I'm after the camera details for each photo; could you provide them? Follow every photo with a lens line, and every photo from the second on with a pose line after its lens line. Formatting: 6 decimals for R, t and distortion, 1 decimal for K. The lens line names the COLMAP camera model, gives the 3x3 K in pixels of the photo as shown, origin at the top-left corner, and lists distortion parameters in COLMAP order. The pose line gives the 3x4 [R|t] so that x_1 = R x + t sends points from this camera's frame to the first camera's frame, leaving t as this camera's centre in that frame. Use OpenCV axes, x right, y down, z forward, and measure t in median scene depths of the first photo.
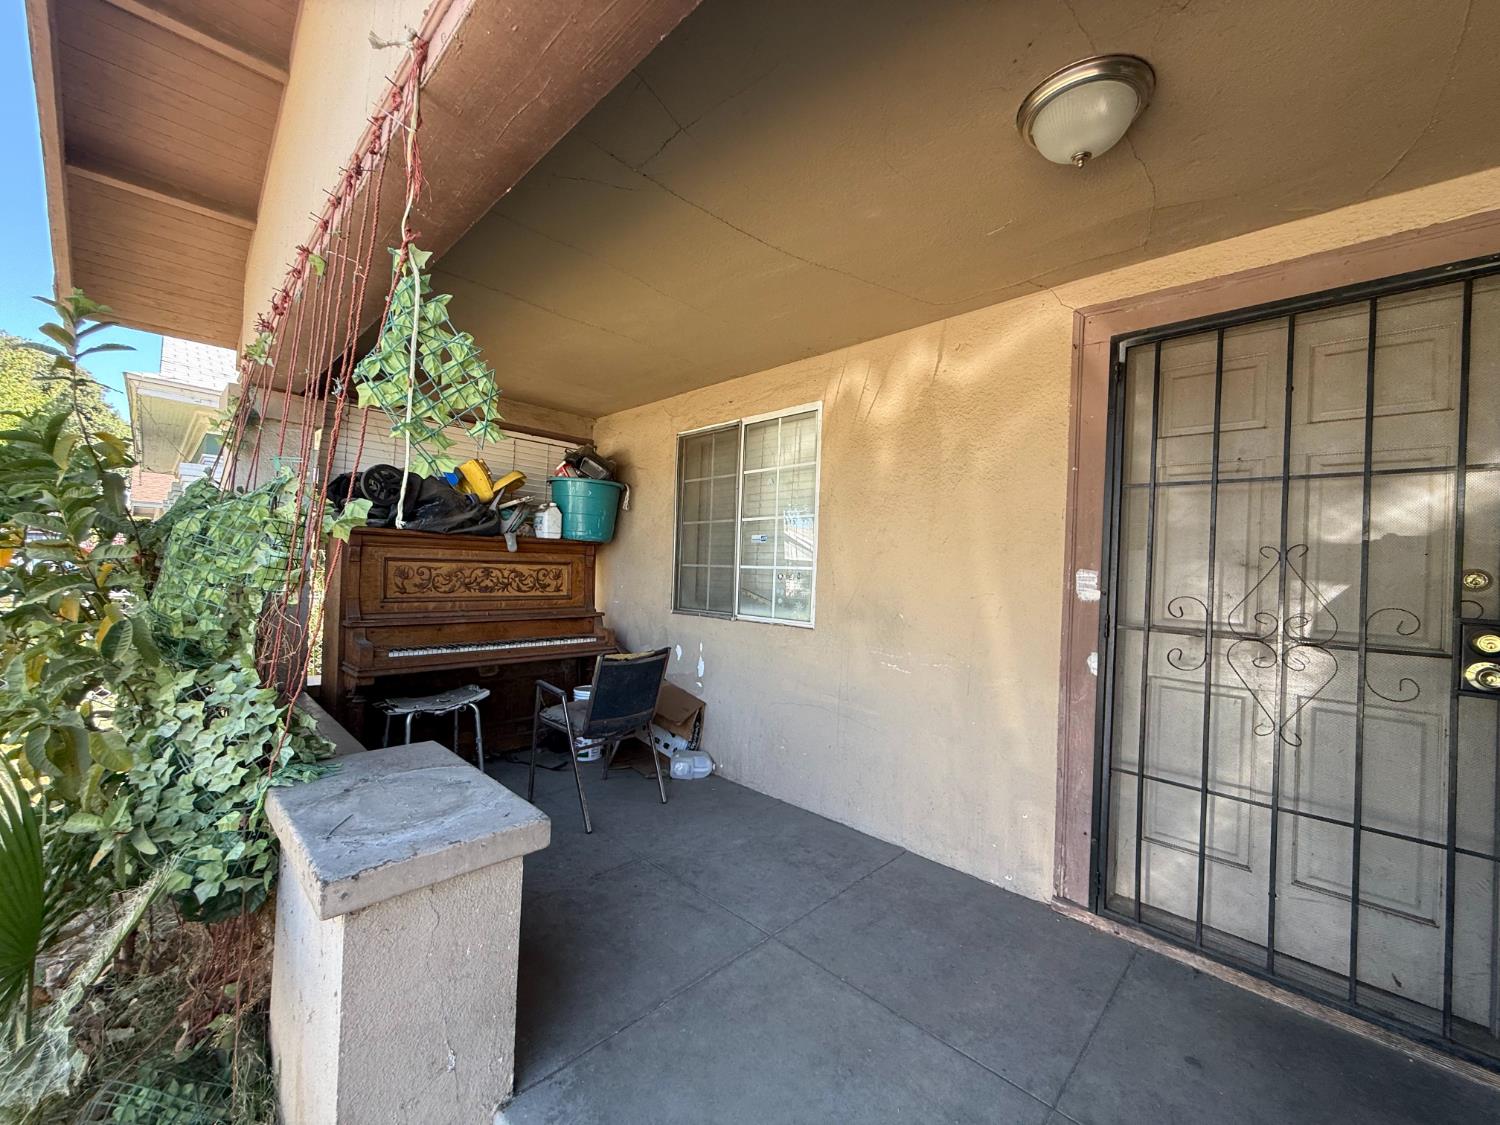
lens RADIAL K [[596.4, 0, 751.7], [0, 596.4, 565.2], [0, 0, 1]] dist [0.000237, -0.000179]
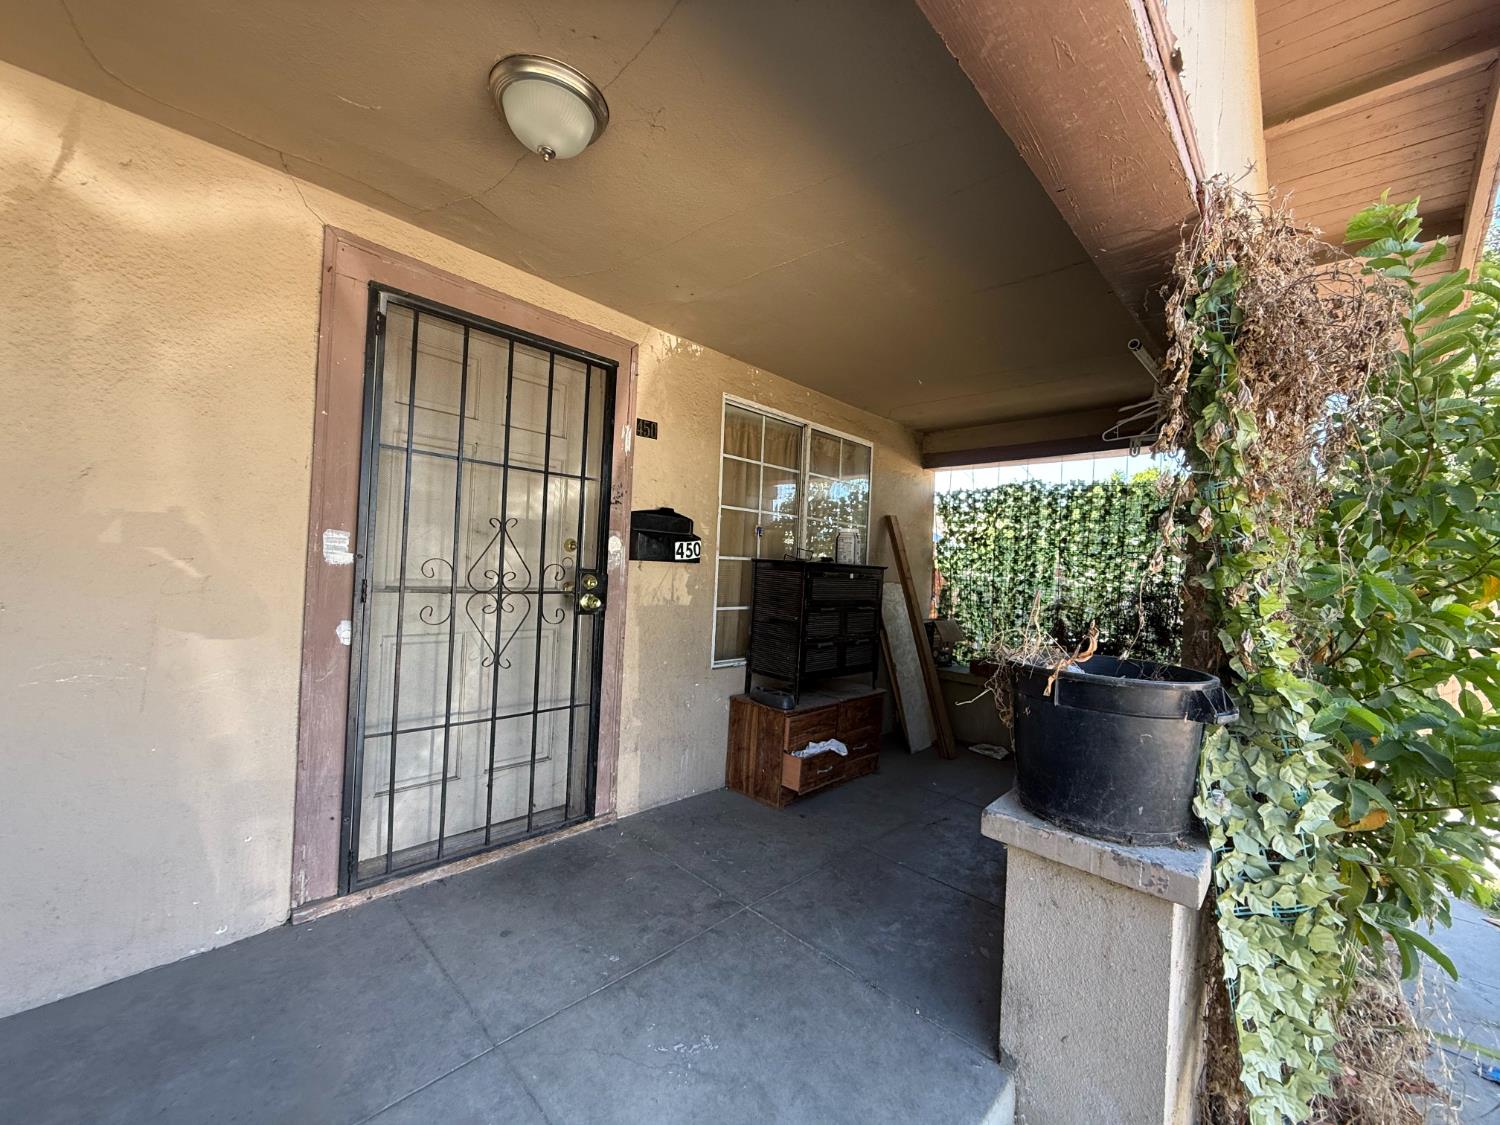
lens RADIAL K [[596.4, 0, 751.5], [0, 596.4, 558.1], [0, 0, 1]] dist [0.000237, -0.000179]
pose [[-0.009786, -0.035113, 0.999335, -0.363882], [-0.062388, 0.997458, 0.034436, -0.021150], [-0.998004, -0.062010, -0.011951, 0.410621]]
